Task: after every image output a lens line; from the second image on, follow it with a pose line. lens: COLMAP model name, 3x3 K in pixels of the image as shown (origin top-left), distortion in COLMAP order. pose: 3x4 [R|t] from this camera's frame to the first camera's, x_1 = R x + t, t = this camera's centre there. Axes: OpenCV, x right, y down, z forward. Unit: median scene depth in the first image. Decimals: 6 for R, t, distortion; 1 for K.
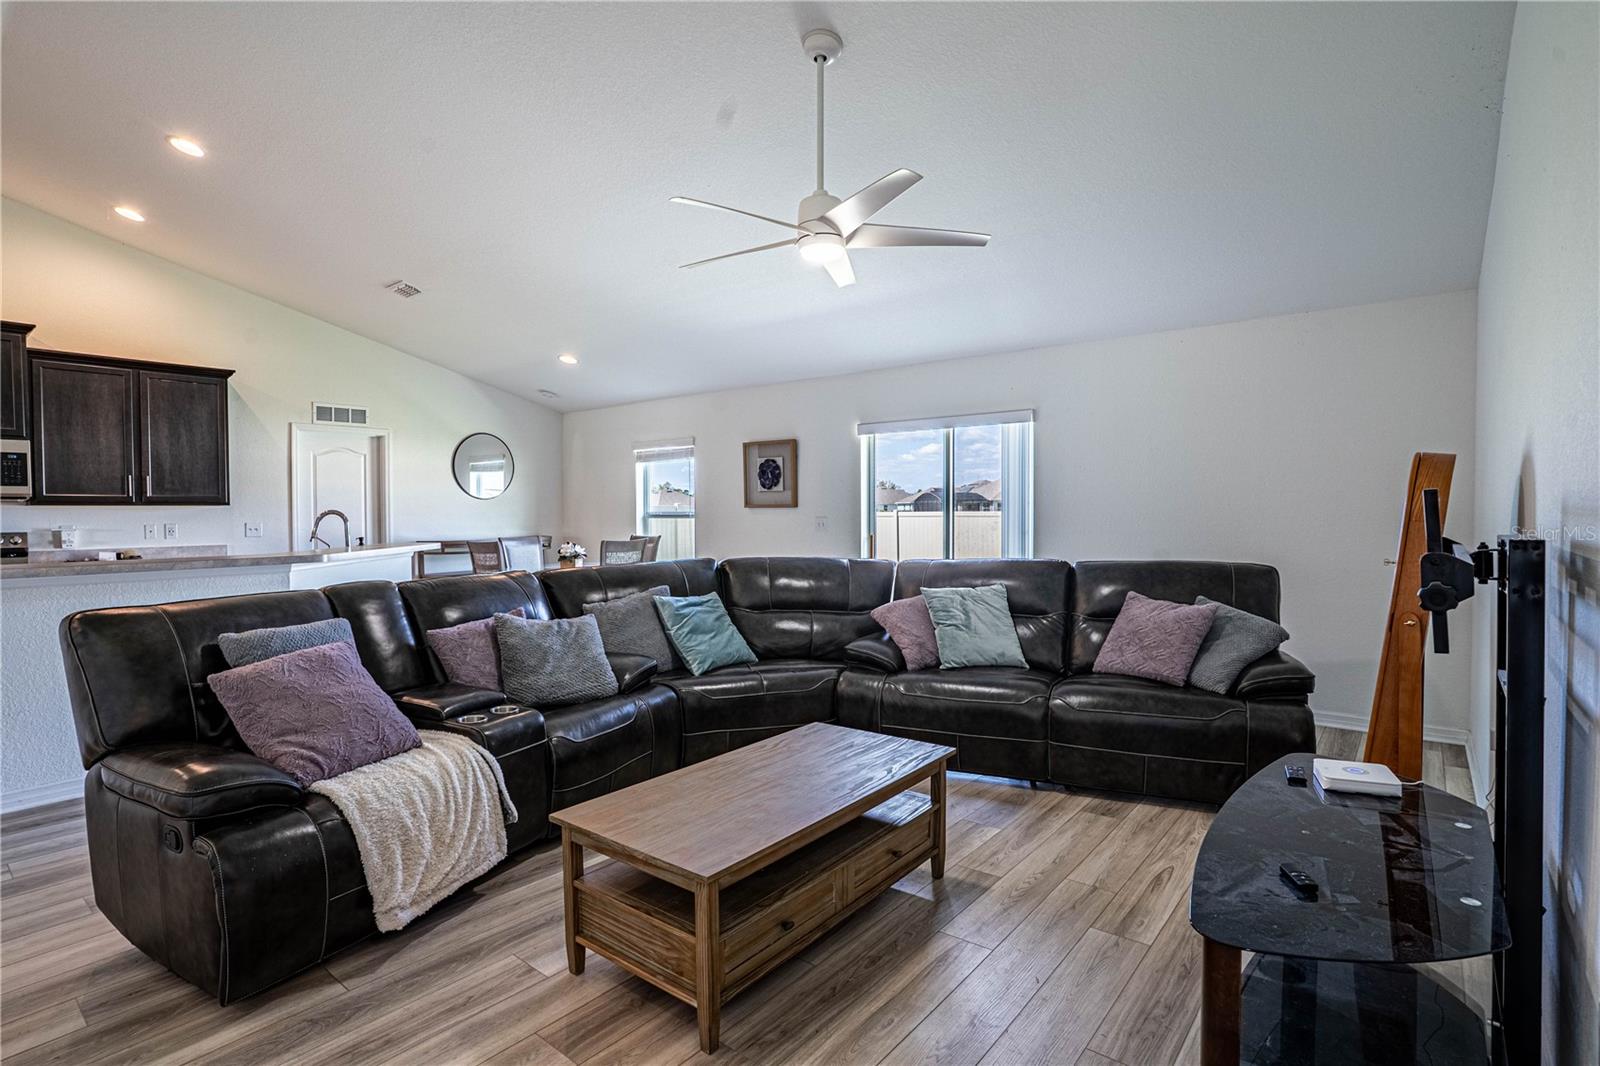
lens RADIAL K [[786.0, 0, 800.0], [0, 786.0, 533.0], [0, 0, 1]] dist [-0.000325, -0.000025]
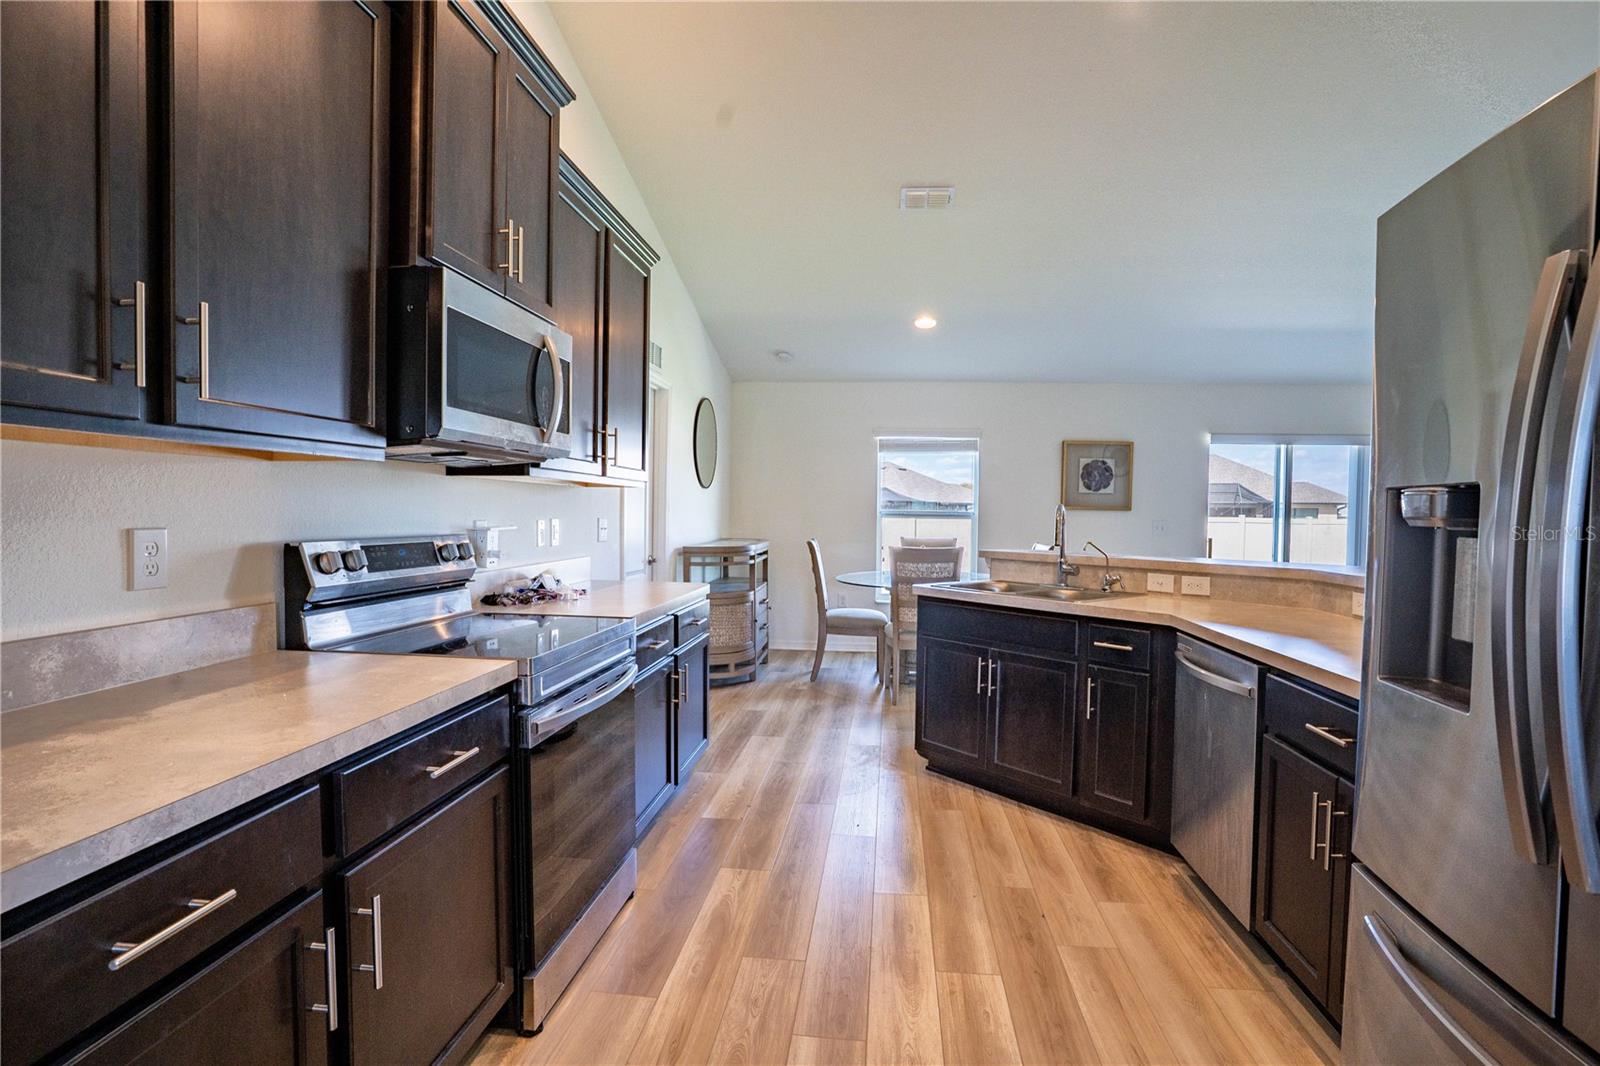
lens RADIAL K [[786.0, 0, 800.0], [0, 786.0, 533.0], [0, 0, 1]] dist [-0.000325, -0.000025]
pose [[0.847185, 0.007847, 0.531241, -0.863051], [-0.011519, 0.999927, 0.003600, -0.003741], [-0.531174, -0.009169, 0.847213, 0.377146]]
